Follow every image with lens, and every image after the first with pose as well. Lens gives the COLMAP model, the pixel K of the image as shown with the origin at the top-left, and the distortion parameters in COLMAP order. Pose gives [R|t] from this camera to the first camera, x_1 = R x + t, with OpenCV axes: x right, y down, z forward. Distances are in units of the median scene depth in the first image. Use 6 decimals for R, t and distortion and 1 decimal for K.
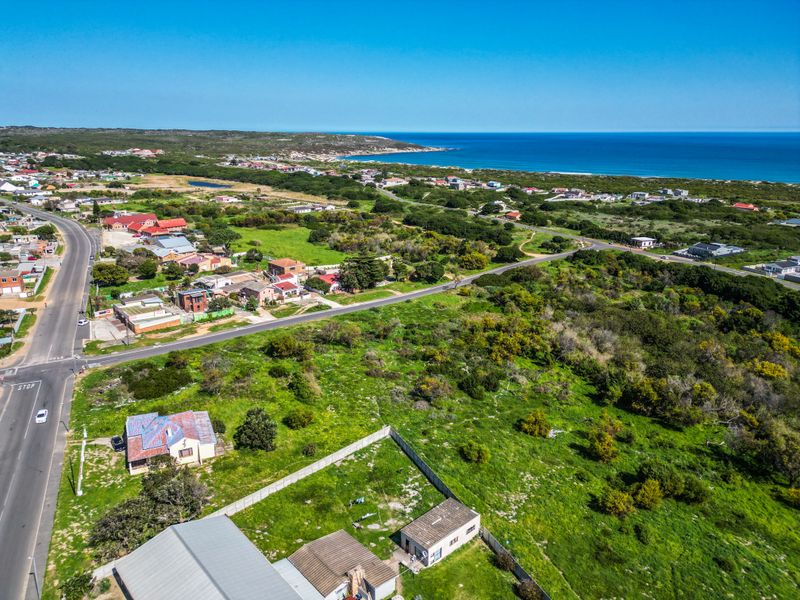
lens RADIAL K [[563.3, 0, 401.2], [0, 563.3, 305.5], [0, 0, 1]] dist [0.046352, -0.029066]
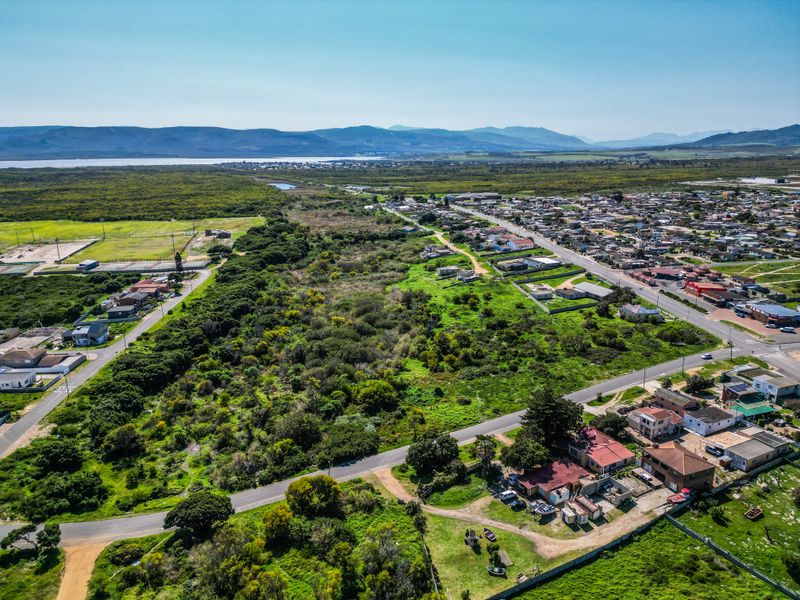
lens RADIAL K [[563.3, 0, 401.2], [0, 563.3, 305.5], [0, 0, 1]] dist [0.046352, -0.029066]
pose [[-0.936243, -0.095962, 0.337996, -0.164426], [0.103062, 0.844659, 0.525290, -0.786329], [-0.335899, 0.526633, -0.780916, 2.091210]]
